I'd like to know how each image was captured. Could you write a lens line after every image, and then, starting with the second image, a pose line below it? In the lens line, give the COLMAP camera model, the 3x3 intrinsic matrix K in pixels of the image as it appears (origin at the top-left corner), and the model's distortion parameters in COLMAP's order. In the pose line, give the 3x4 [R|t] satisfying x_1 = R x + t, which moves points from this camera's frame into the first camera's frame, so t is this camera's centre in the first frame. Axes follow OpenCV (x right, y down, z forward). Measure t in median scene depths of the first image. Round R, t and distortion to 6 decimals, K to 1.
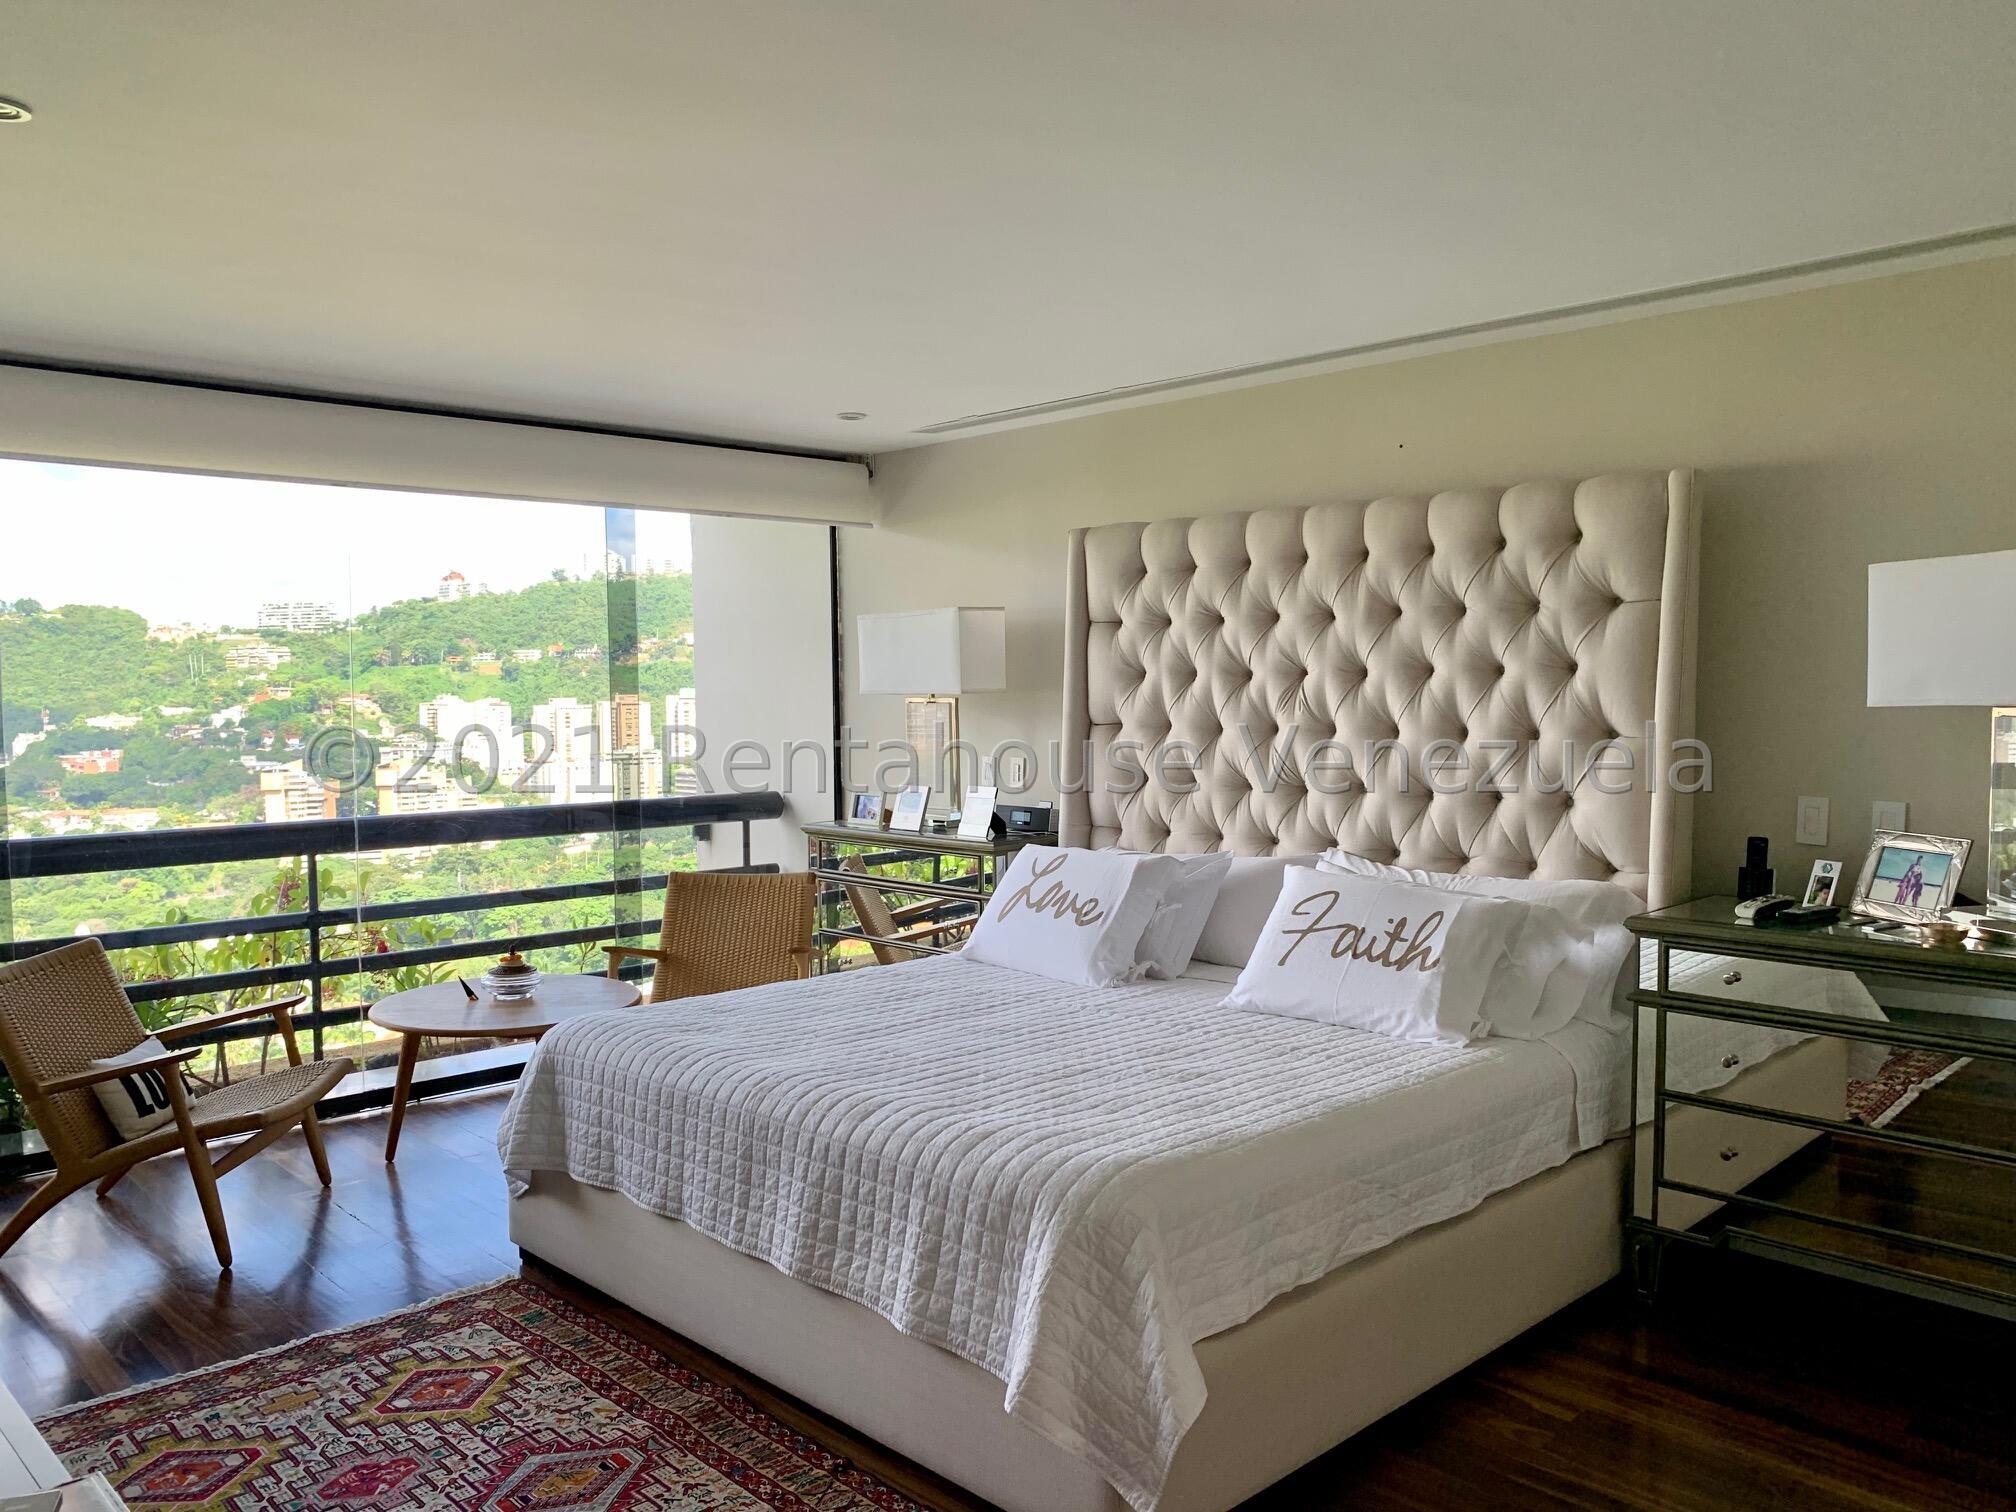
lens RADIAL K [[1538.3, 0, 1012.9], [0, 1538.3, 762.5], [0, 0, 1]] dist [0.065661, -0.088095]
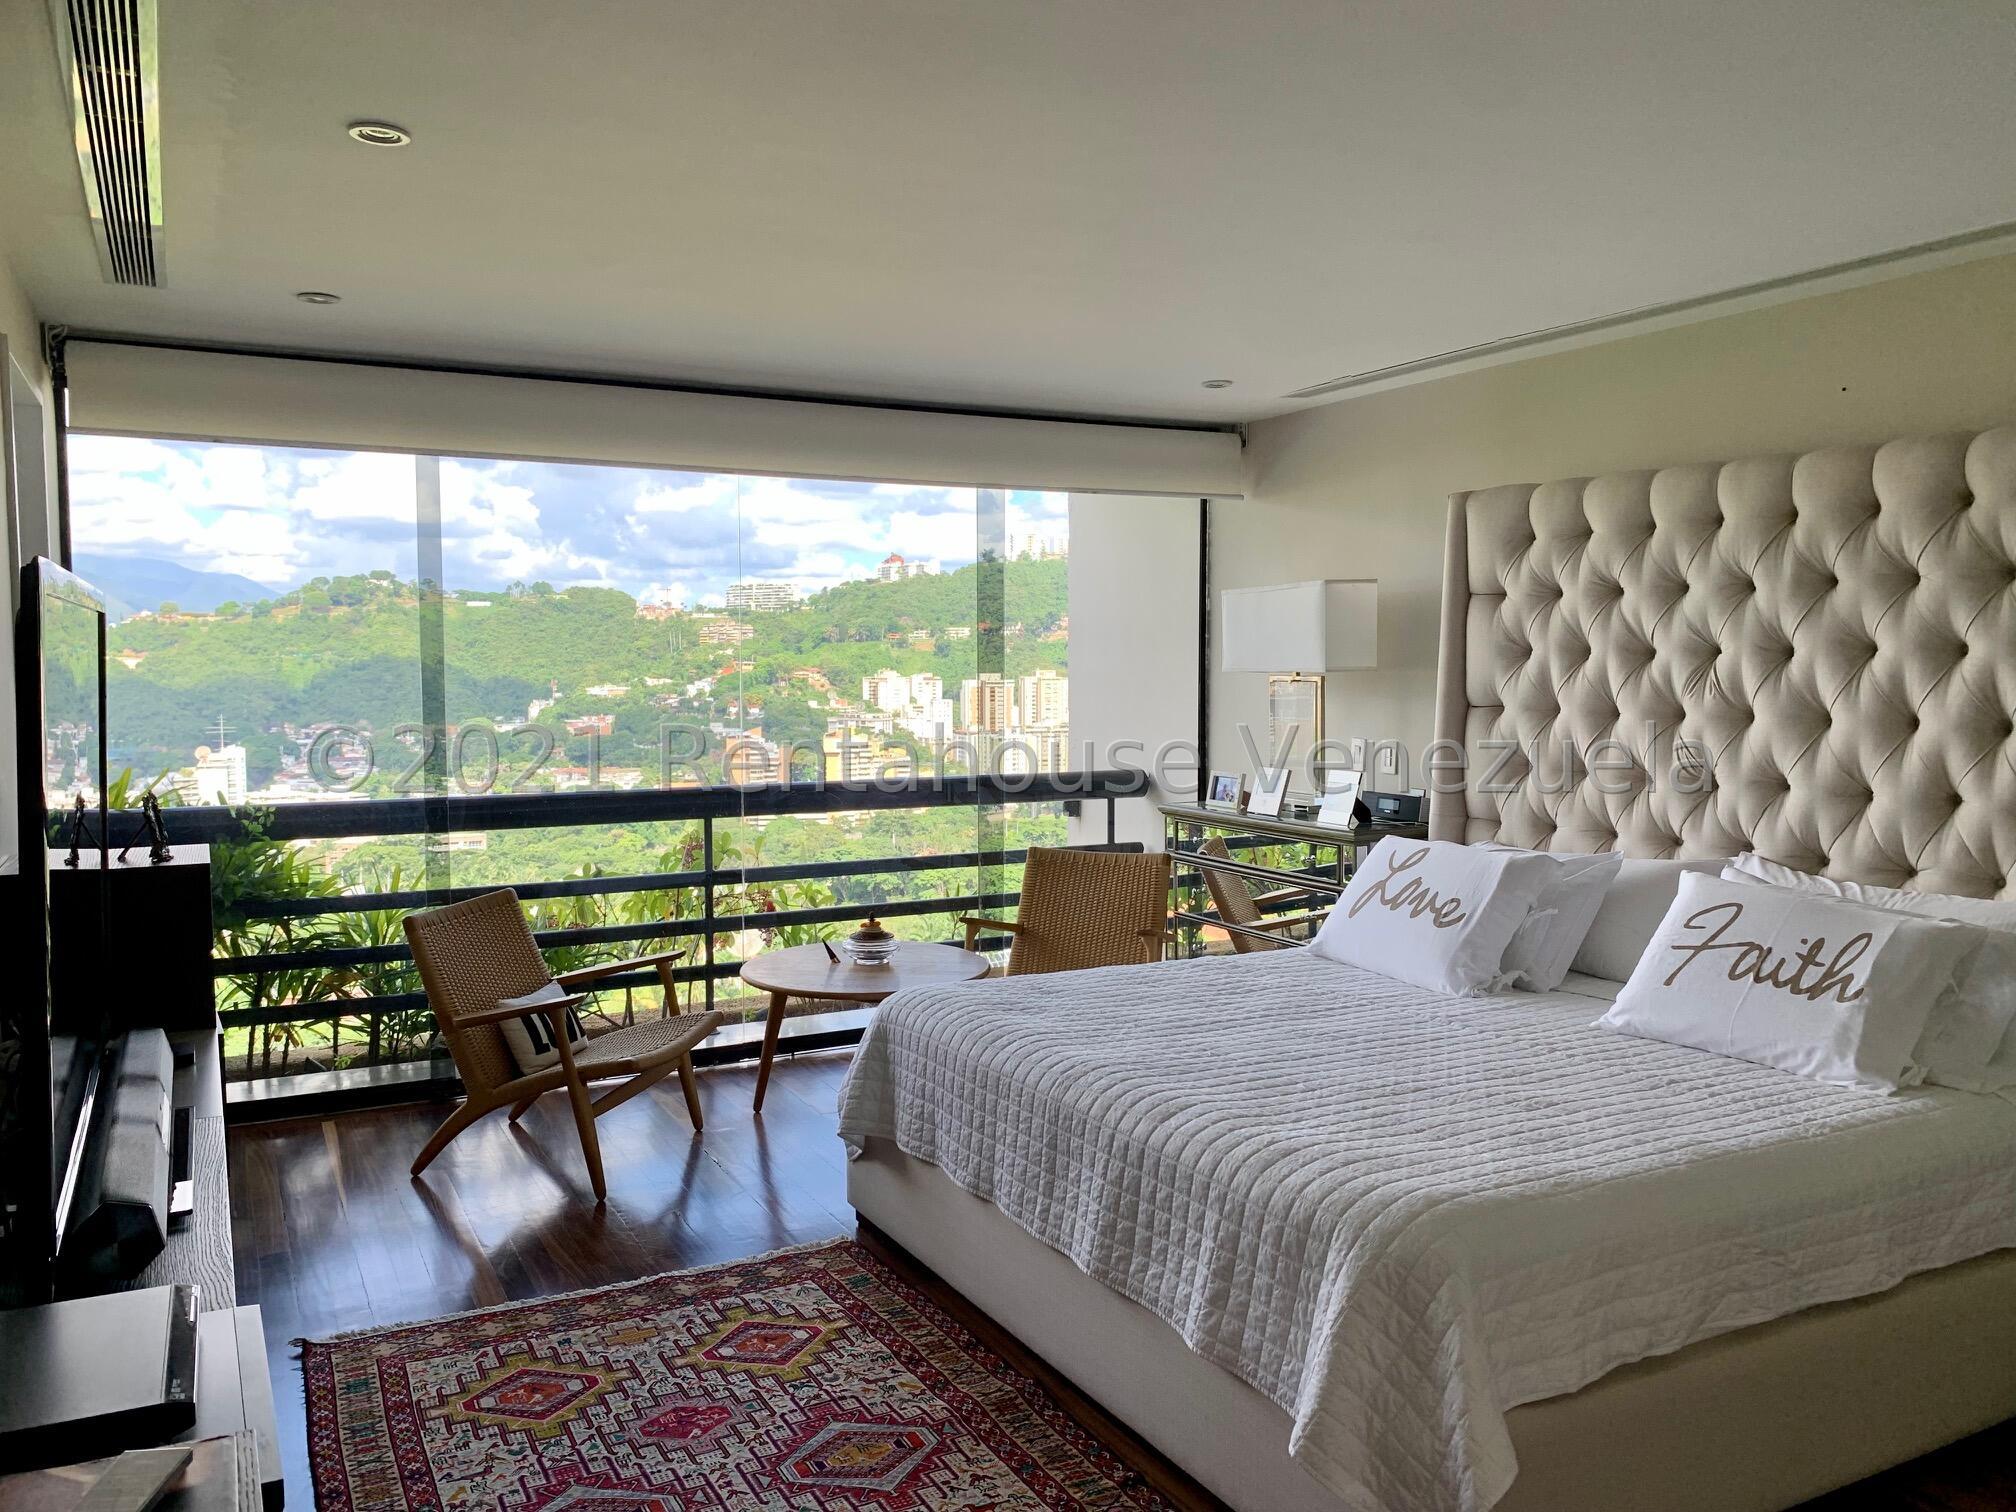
lens RADIAL K [[1538.3, 0, 998.9], [0, 1538.3, 759.8], [0, 0, 1]] dist [0.065661, -0.088095]
pose [[0.961975, 0.023739, -0.272105, 0.042521], [-0.020057, 0.999666, 0.016304, -0.003176], [0.272402, -0.010227, 0.962129, 0.042612]]
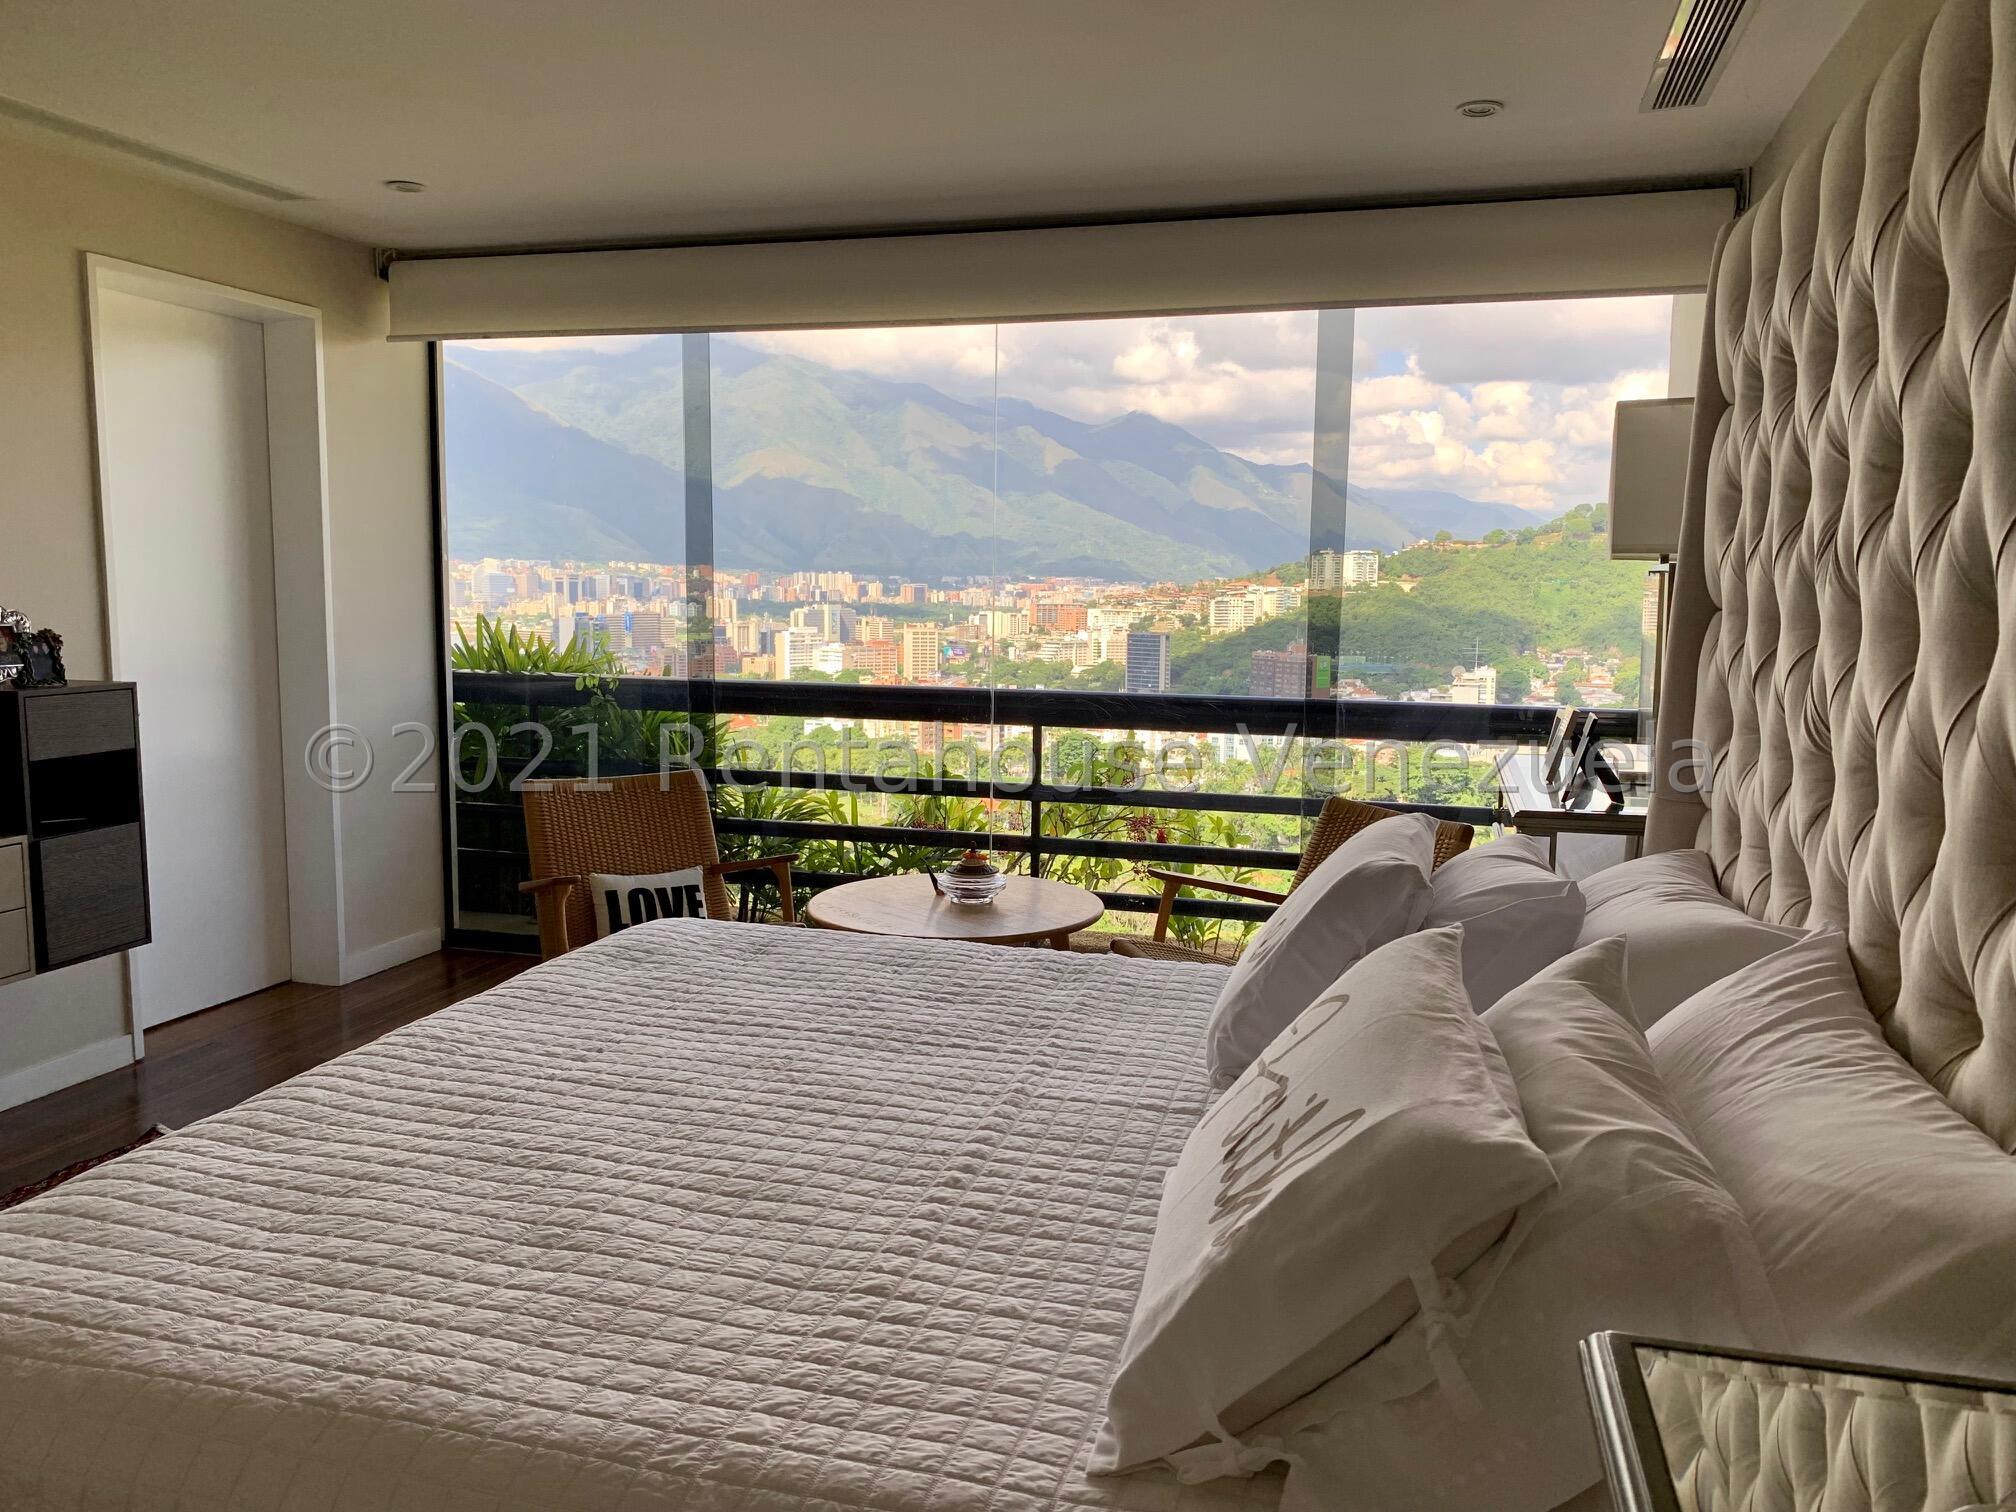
lens RADIAL K [[1538.3, 0, 988.2], [0, 1538.3, 787.9], [0, 0, 1]] dist [0.065661, -0.088095]
pose [[0.493581, 0.128430, -0.860165, 0.483921], [-0.060587, 0.991711, 0.113305, -0.011790], [0.867587, -0.003810, 0.497271, 0.682239]]
